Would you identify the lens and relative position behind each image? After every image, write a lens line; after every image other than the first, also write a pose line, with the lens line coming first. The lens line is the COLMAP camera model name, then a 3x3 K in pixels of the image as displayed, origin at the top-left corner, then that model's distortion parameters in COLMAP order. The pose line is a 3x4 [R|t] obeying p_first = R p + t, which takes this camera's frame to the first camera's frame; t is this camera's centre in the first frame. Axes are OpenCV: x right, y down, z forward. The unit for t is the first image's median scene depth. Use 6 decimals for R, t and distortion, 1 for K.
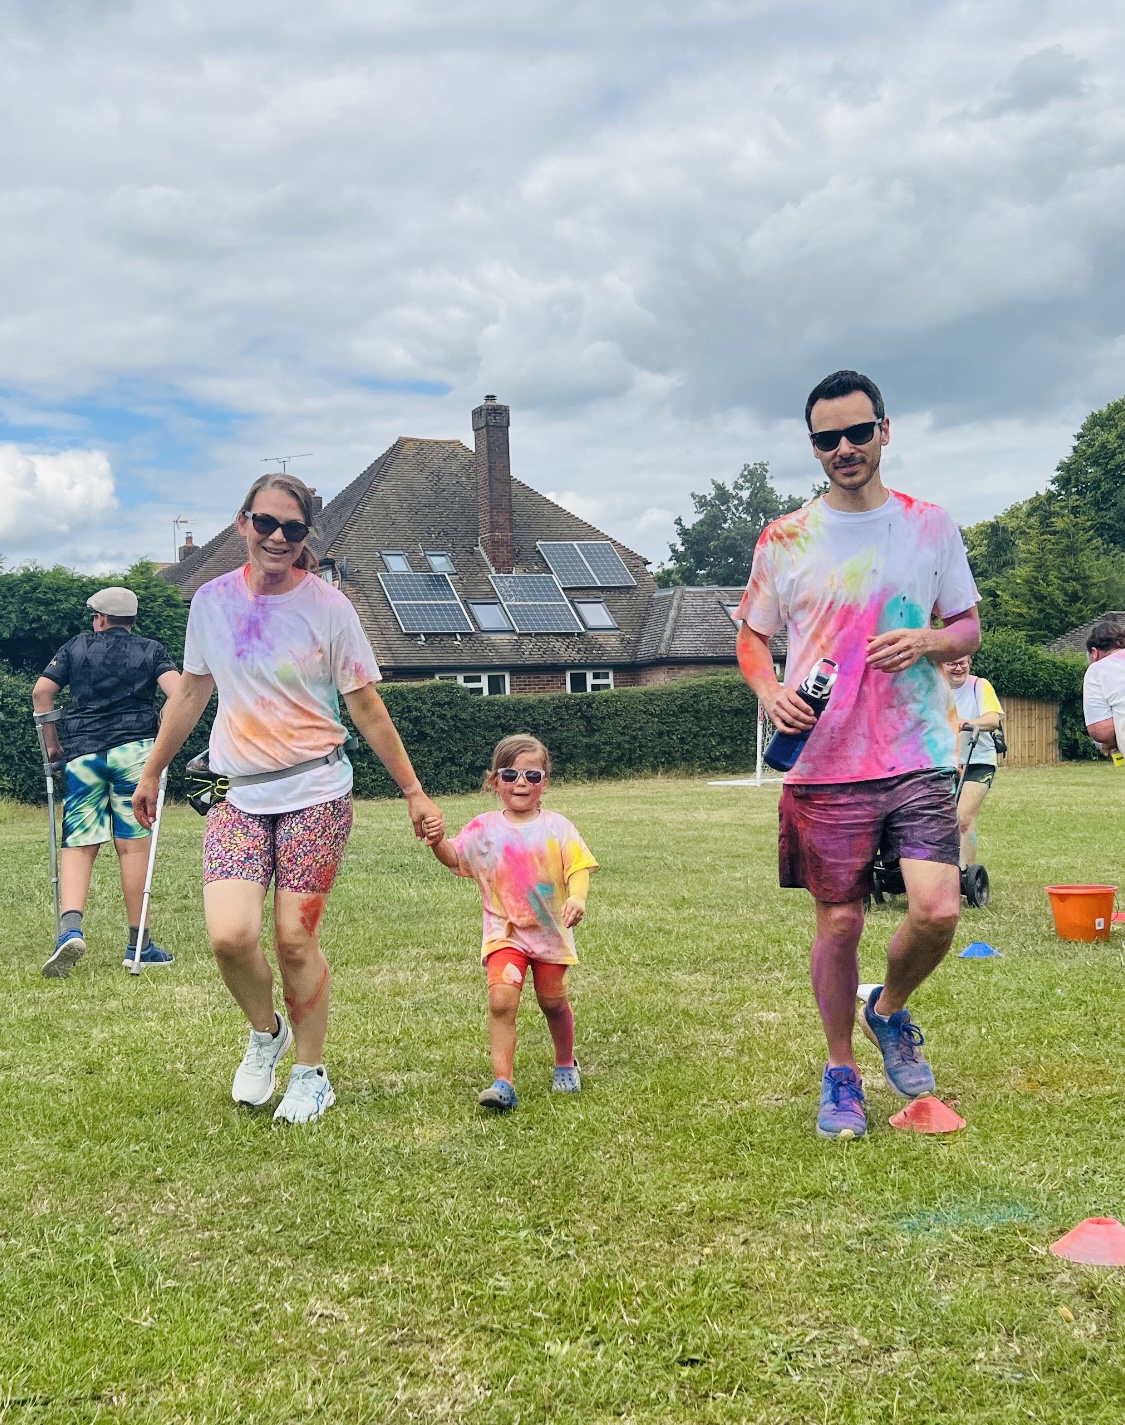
lens RADIAL K [[1670.3, 0, 509.5], [0, 1670.3, 714.2], [0, 0, 1]] dist [0.182054, -0.556801]
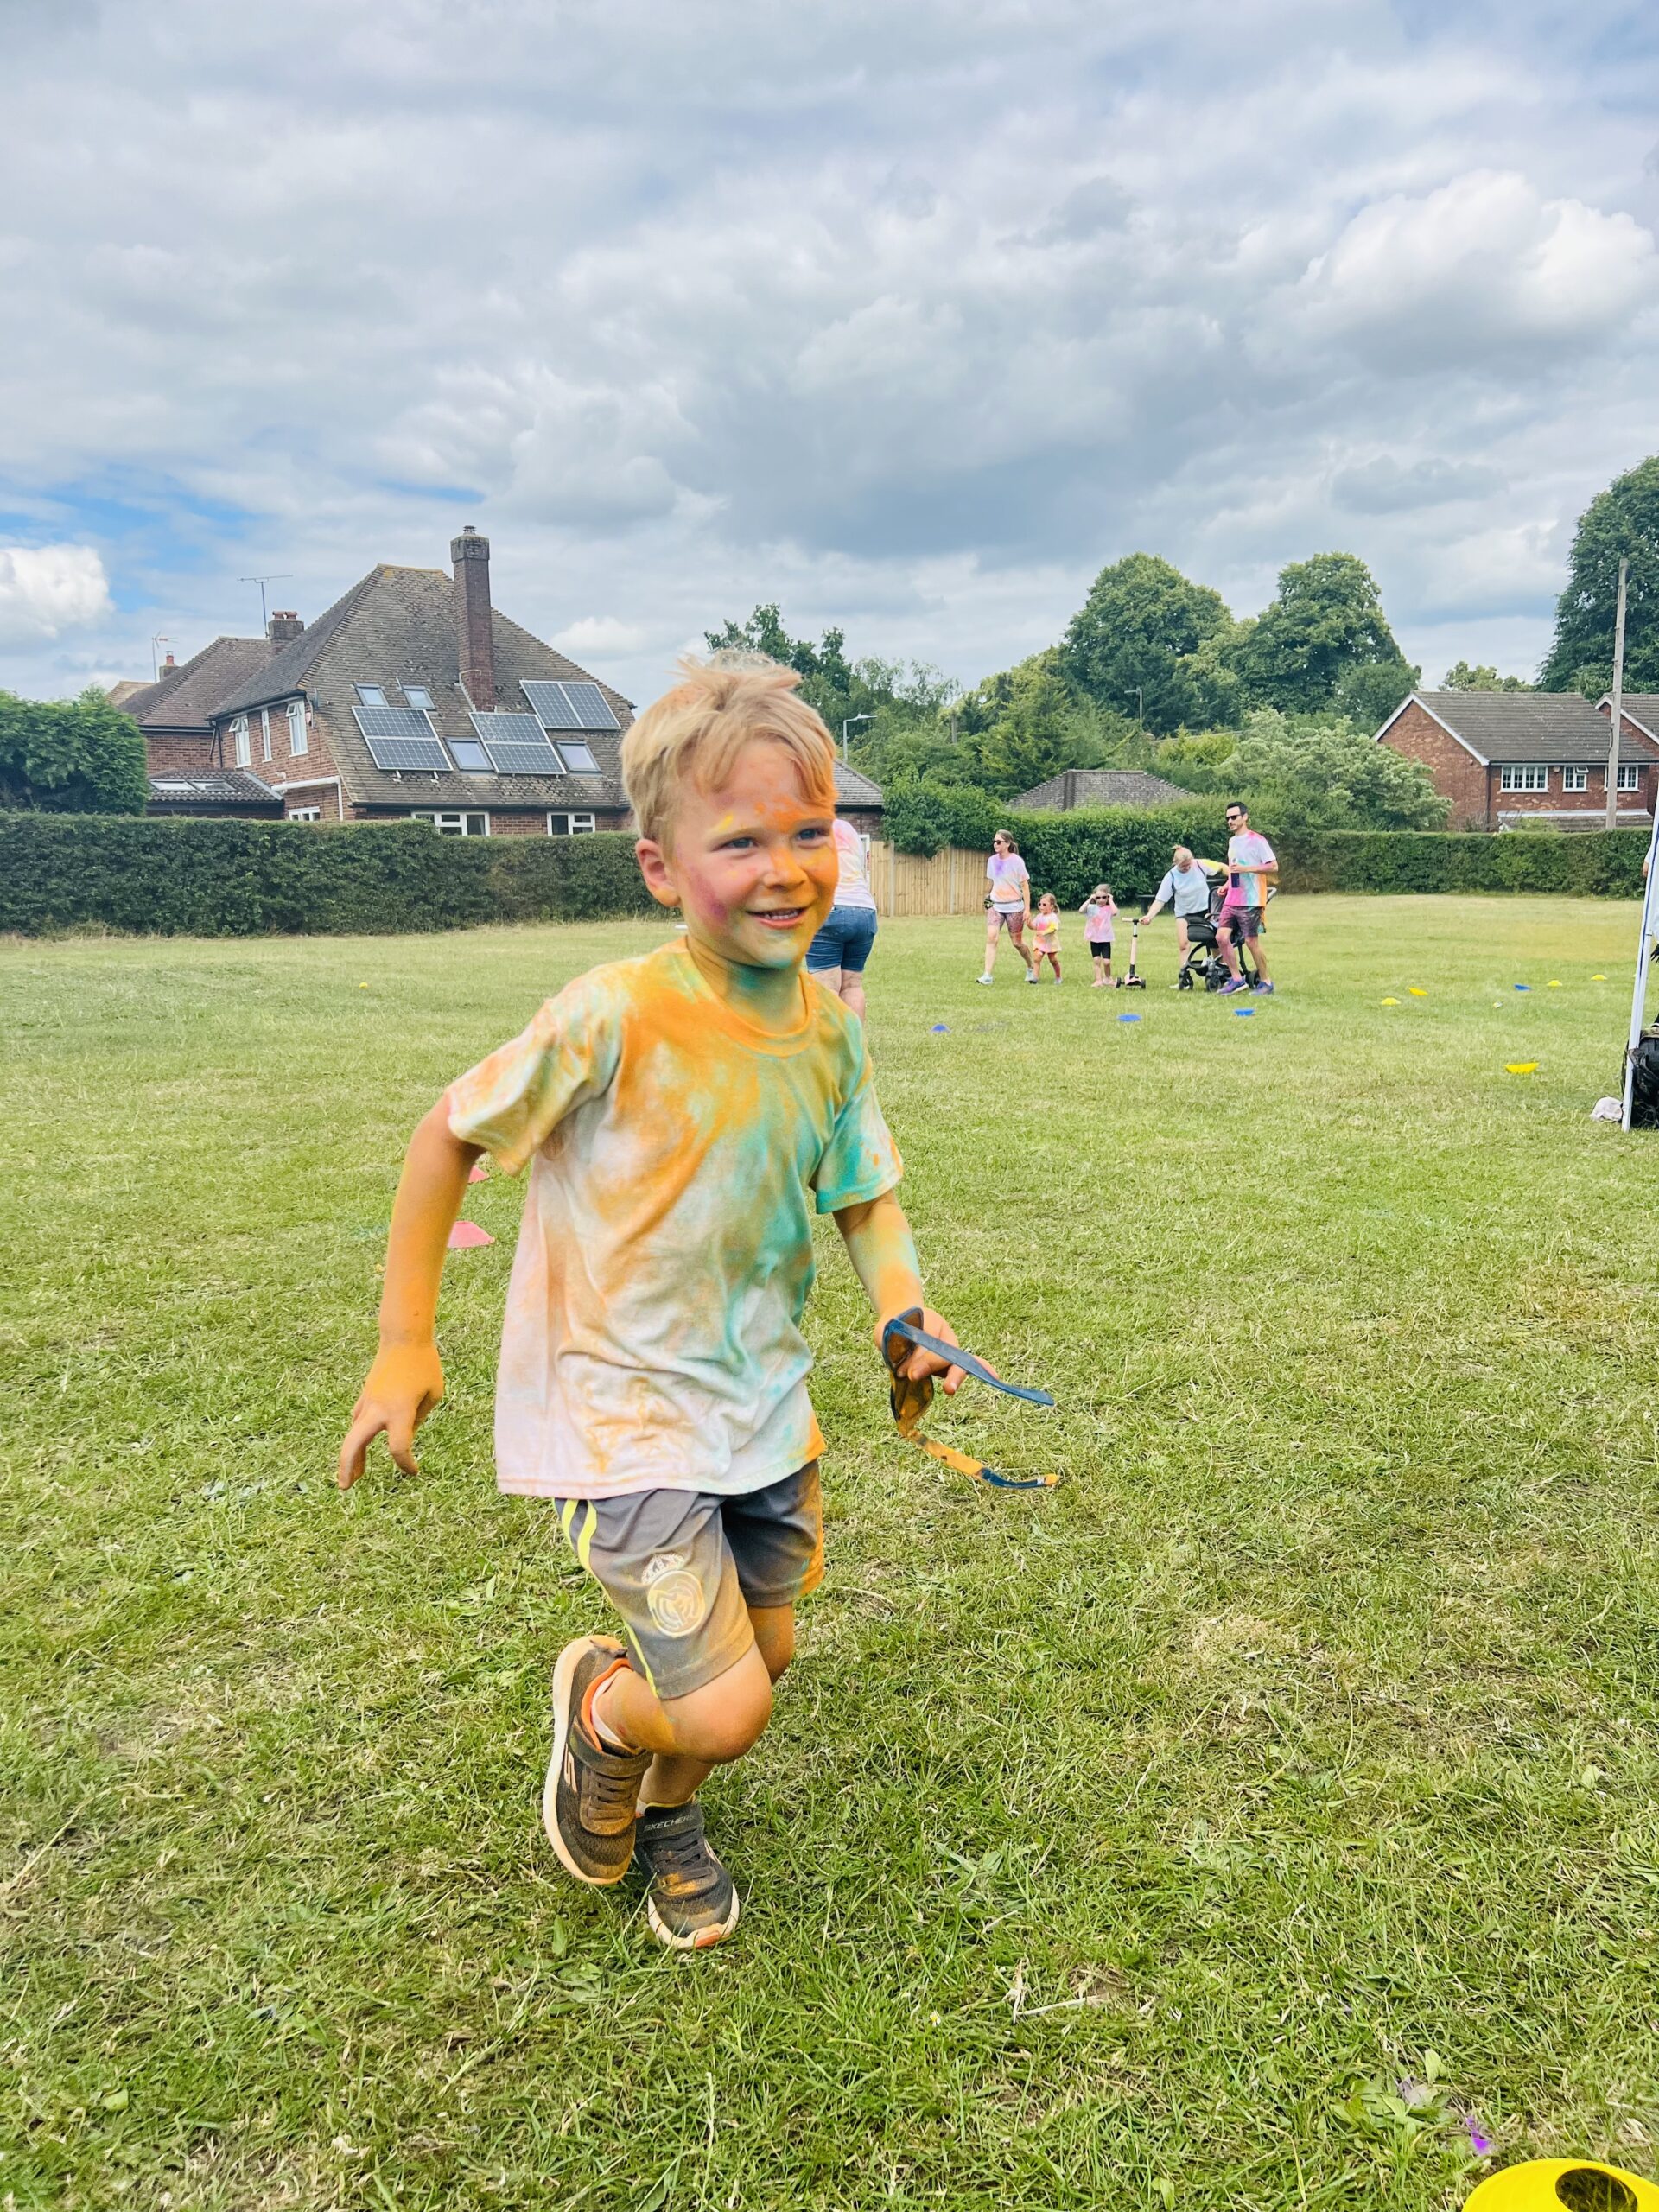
lens RADIAL K [[1667.2, 0, 845.8], [0, 1667.2, 1096.3], [0, 0, 1]] dist [0.057738, -0.073064]
pose [[0.984821, -0.002699, 0.173549, 0.035168], [-0.022354, 0.989580, 0.142238, -0.003876], [-0.172125, -0.143958, 0.974499, -0.049316]]
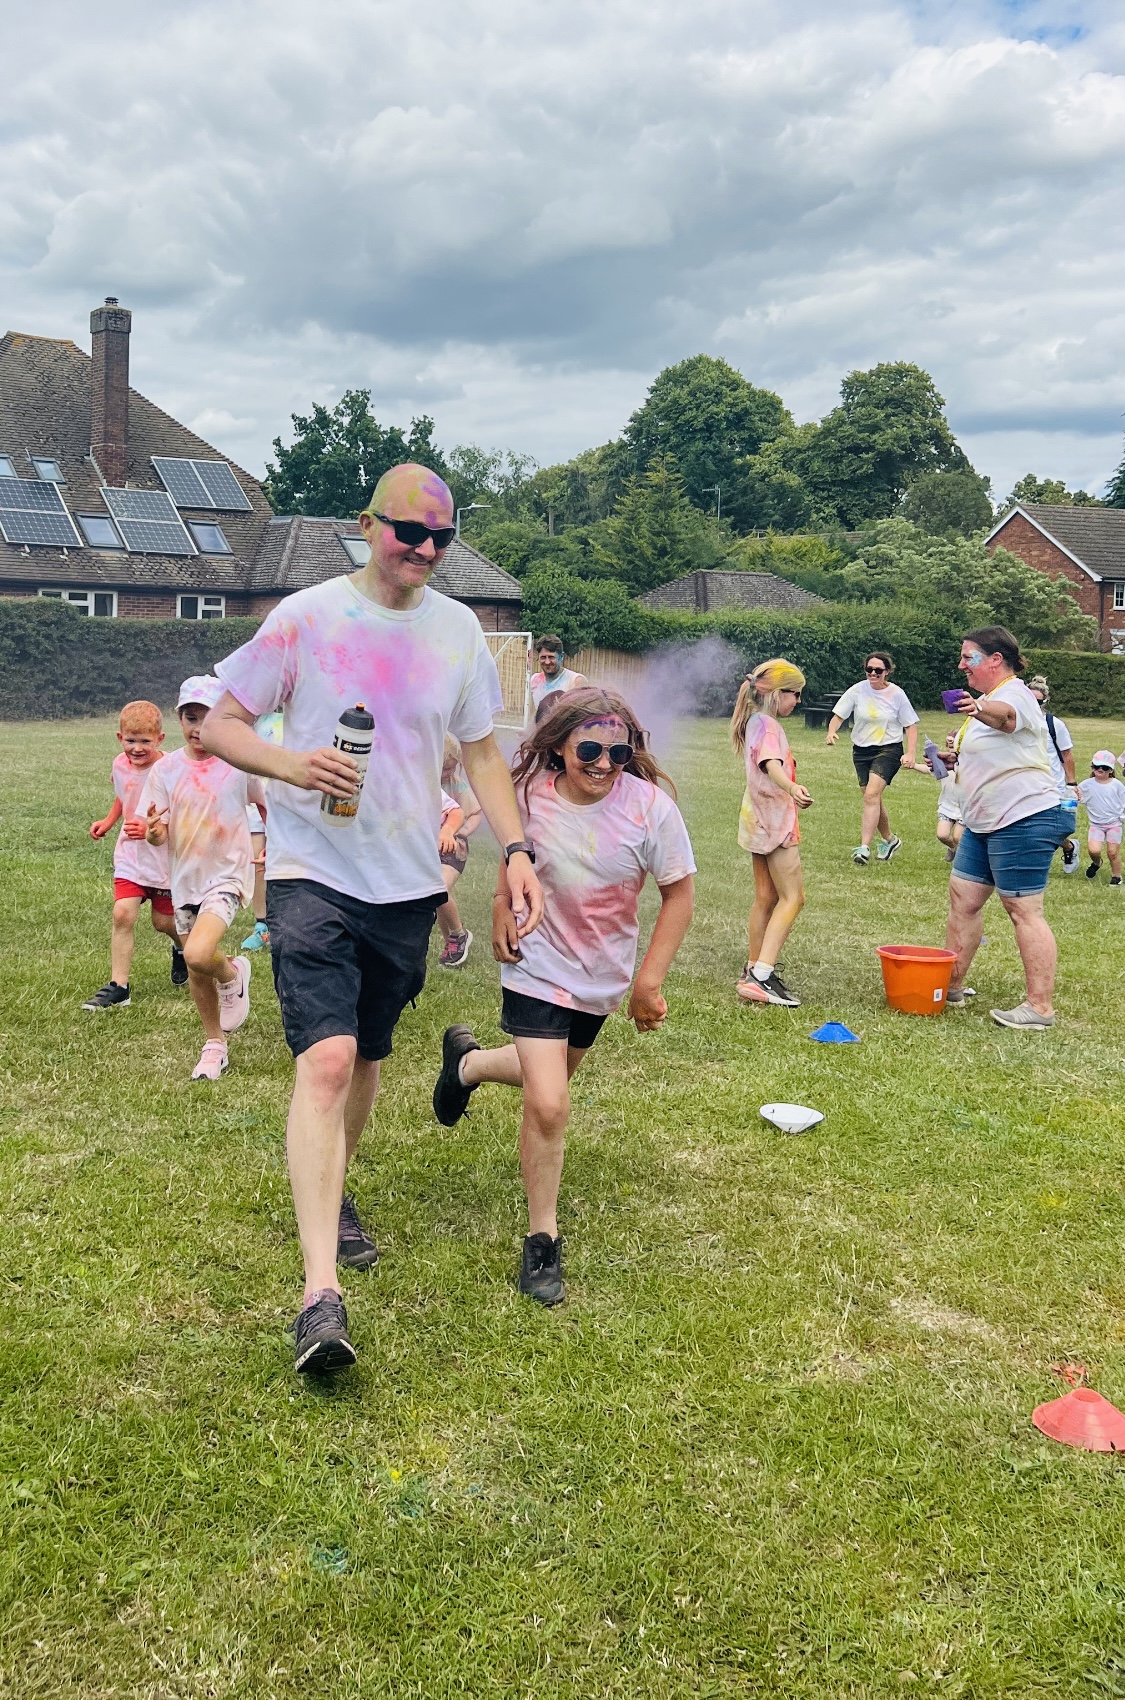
lens RADIAL K [[1672.2, 0, 361.0], [0, 1672.2, 662.2], [0, 0, 1]] dist [0.139706, -0.325676]
pose [[0.983184, 0.060983, 0.172135, -0.024911], [-0.064739, 0.997769, 0.016287, -0.009405], [-0.170757, -0.027157, 0.984939, 0.034037]]
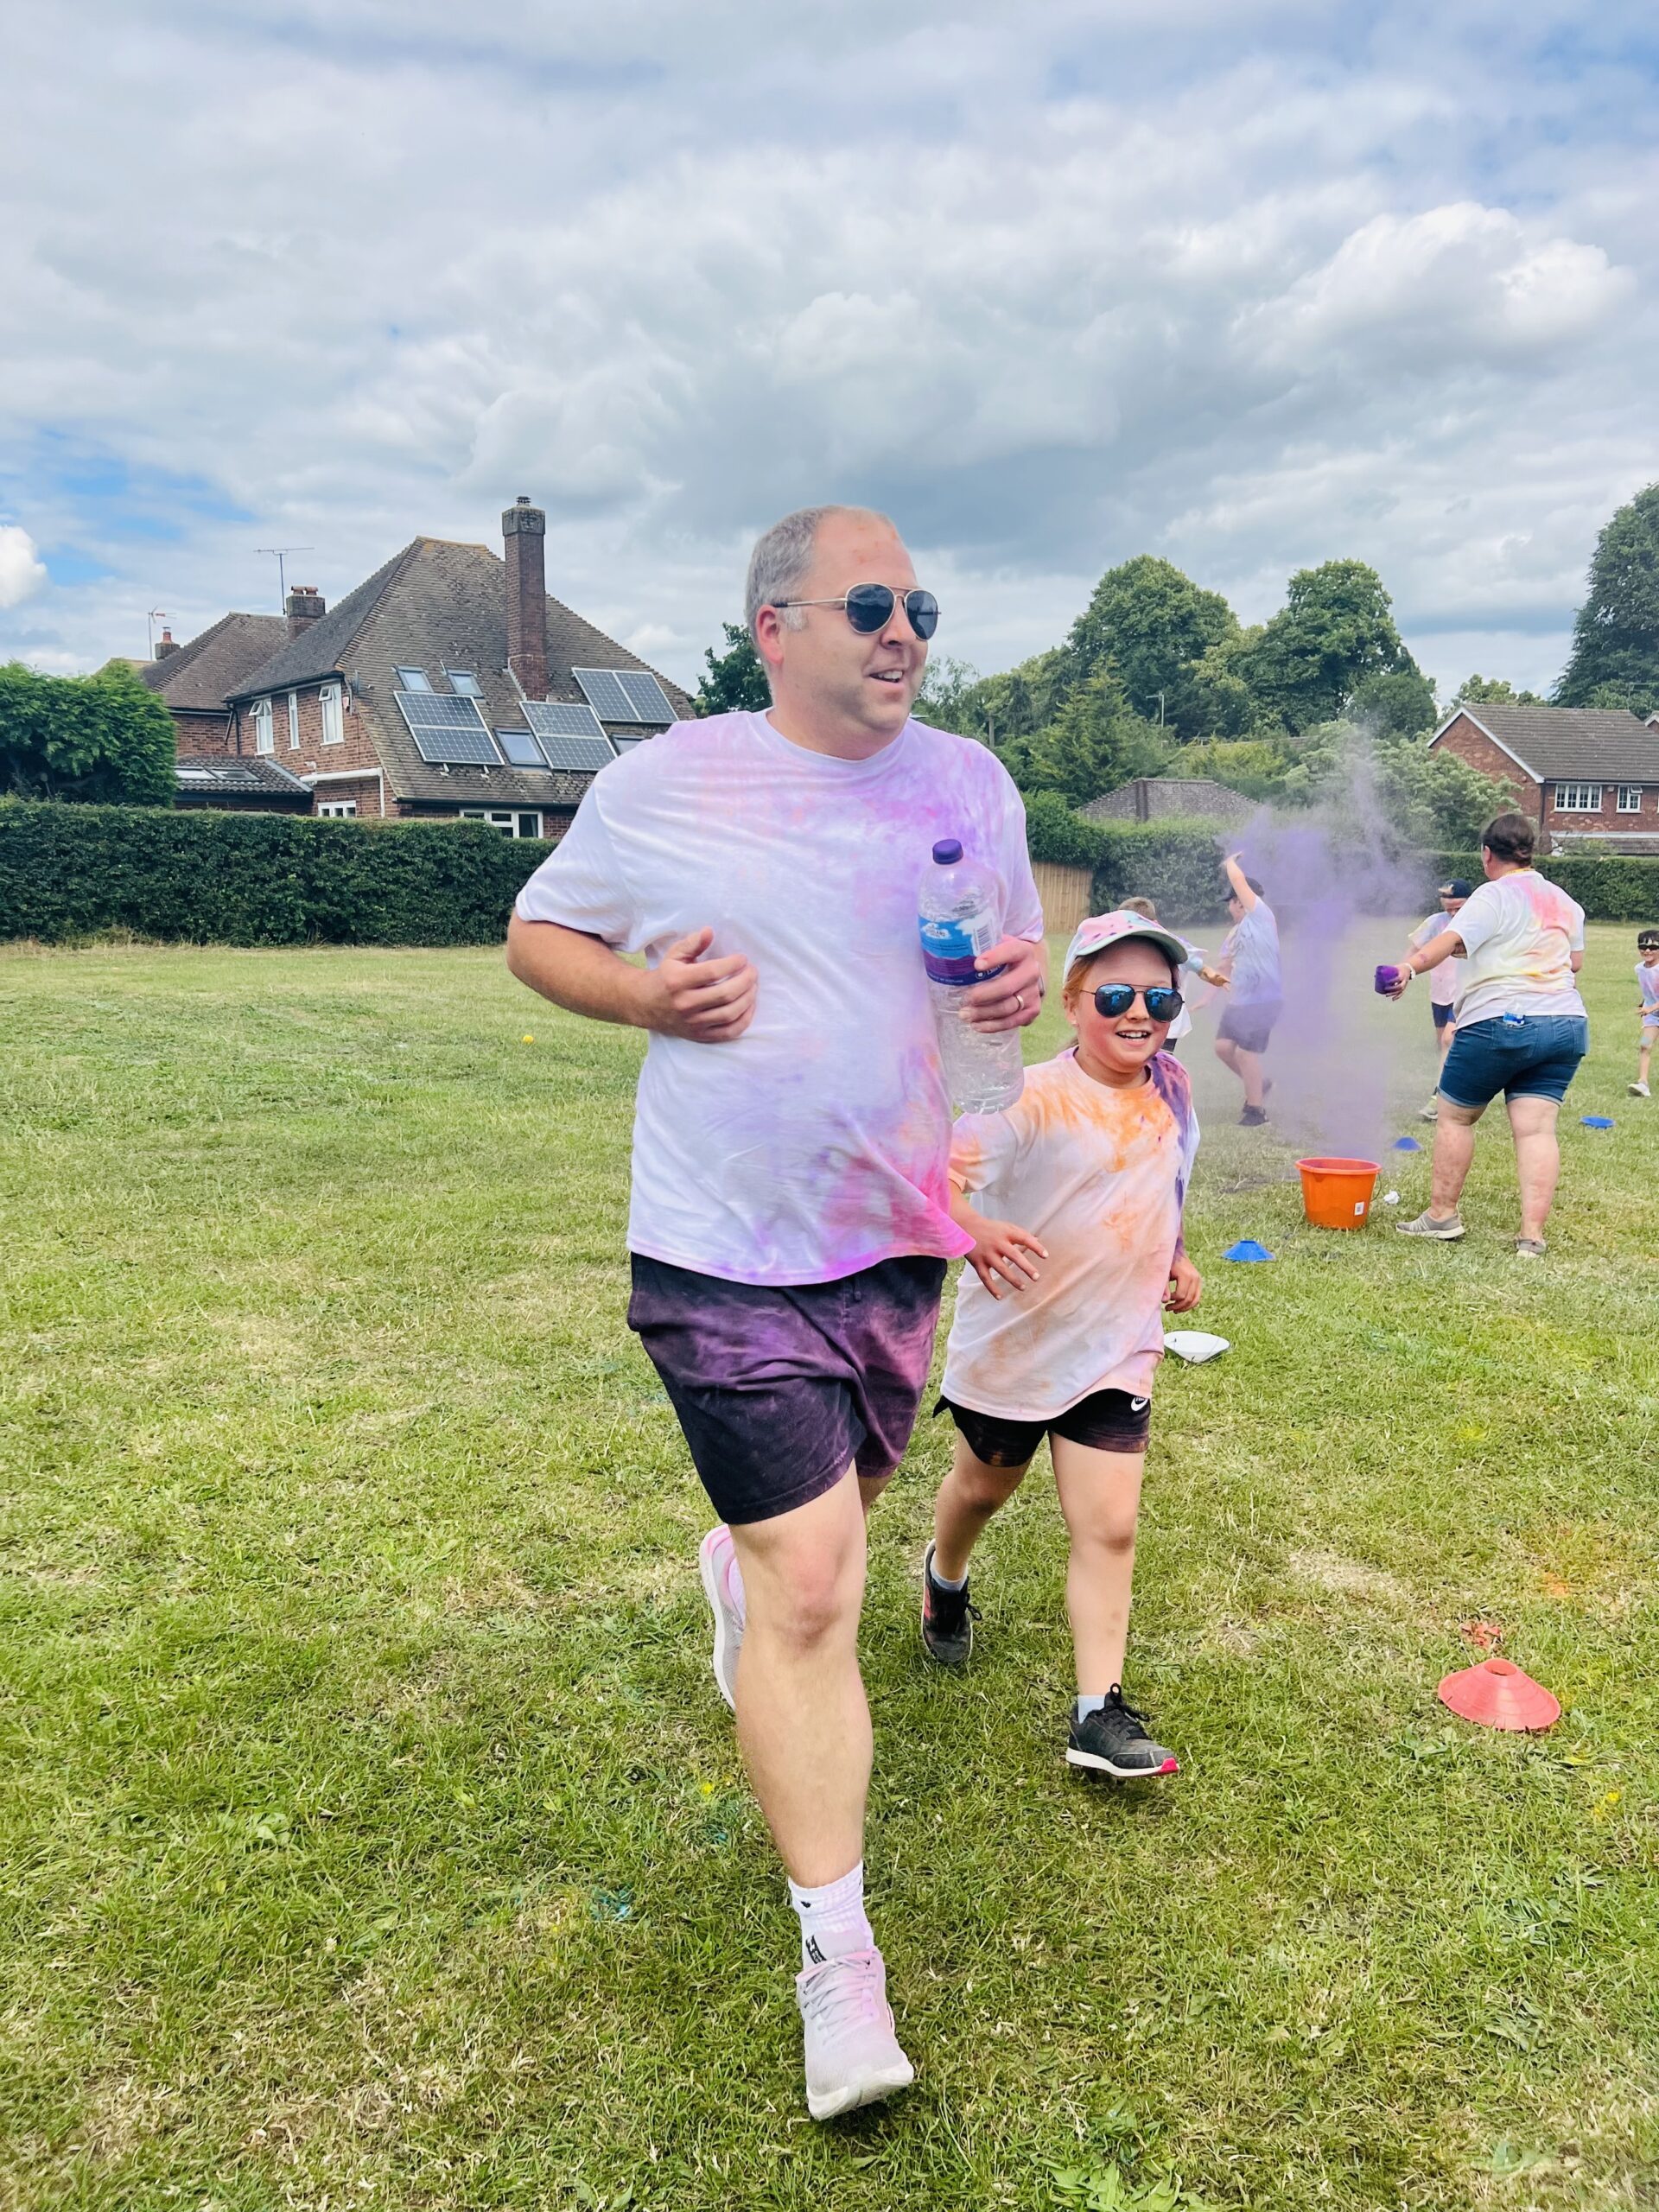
lens RADIAL K [[1663.6, 0, 836.8], [0, 1663.6, 1103.1], [0, 0, 1]] dist [0.074956, -0.141018]
pose [[0.980908, 0.016253, 0.193793, -0.016190], [-0.045272, 0.988208, 0.146274, -0.008108], [-0.189130, -0.152254, 0.970076, 0.047520]]
